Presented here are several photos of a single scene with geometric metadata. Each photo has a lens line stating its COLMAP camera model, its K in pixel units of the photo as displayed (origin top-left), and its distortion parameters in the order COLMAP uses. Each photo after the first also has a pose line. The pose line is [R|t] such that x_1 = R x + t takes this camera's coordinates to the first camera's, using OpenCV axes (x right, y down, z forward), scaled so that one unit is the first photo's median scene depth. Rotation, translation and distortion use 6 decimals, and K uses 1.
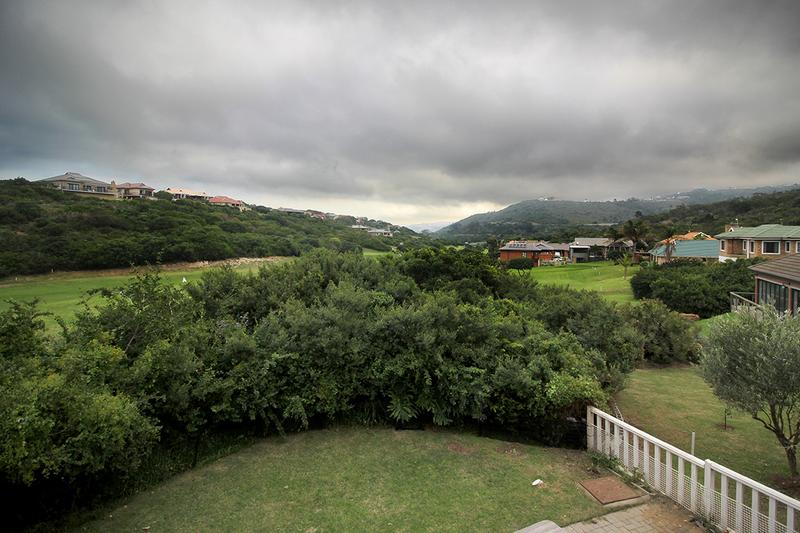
lens RADIAL K [[405.4, 0, 404.0], [0, 405.4, 229.0], [0, 0, 1]] dist [-0.018471, -0.000523]
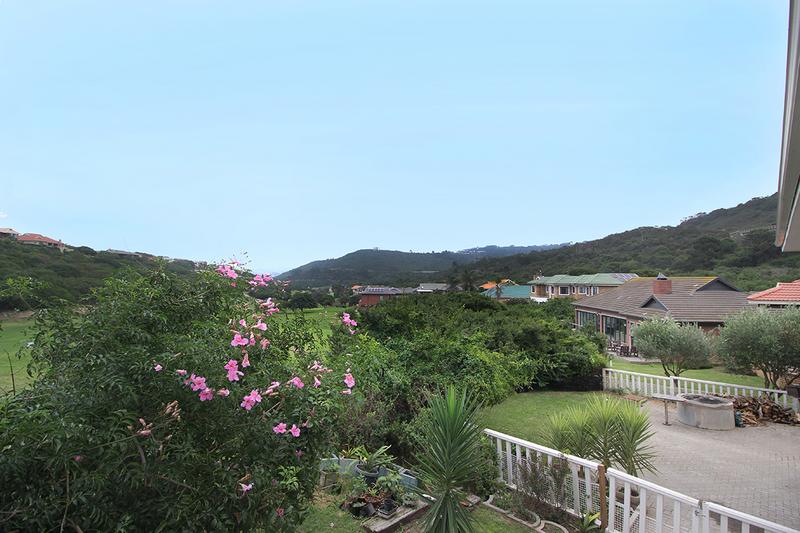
lens RADIAL K [[374.1, 0, 396.9], [0, 374.1, 260.5], [0, 0, 1]] dist [-0.013616, -0.004481]
pose [[0.926521, 0.023715, 0.375495, -0.150458], [-0.009421, 0.999161, -0.039857, -0.003330], [-0.376125, 0.033391, 0.925967, -0.046803]]
